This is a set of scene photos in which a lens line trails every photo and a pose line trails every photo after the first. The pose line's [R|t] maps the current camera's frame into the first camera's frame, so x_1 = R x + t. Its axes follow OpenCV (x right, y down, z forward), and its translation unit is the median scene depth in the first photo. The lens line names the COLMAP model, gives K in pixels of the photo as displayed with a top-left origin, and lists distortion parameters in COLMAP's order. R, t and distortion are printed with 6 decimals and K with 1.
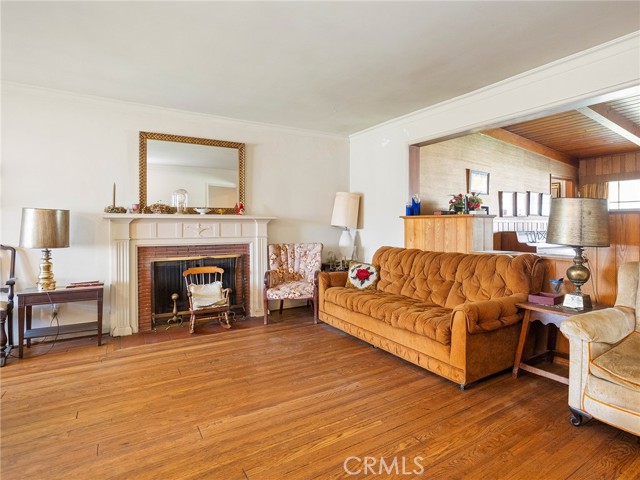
lens RADIAL K [[358.5, 0, 362.7], [0, 358.5, 226.1], [0, 0, 1]] dist [-0.038214, 0.020033]
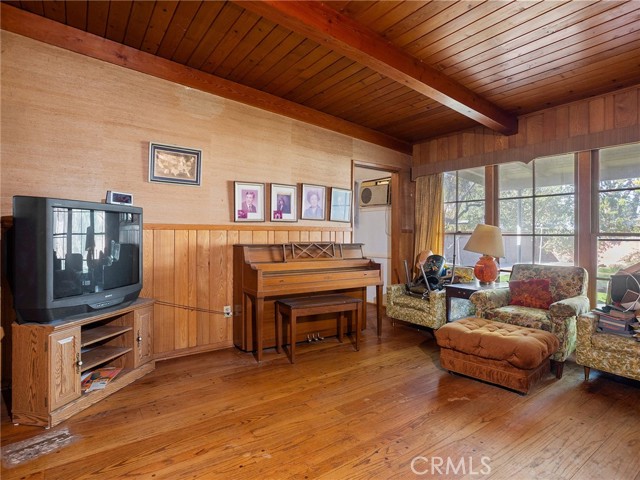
lens RADIAL K [[358.5, 0, 319.2], [0, 358.5, 234.3], [0, 0, 1]] dist [-0.038214, 0.020033]
pose [[0.999864, 0.001324, 0.016412, 0.763535], [-0.001237, 0.999985, -0.005266, -0.001897], [-0.016419, 0.005245, 0.999851, 0.530628]]
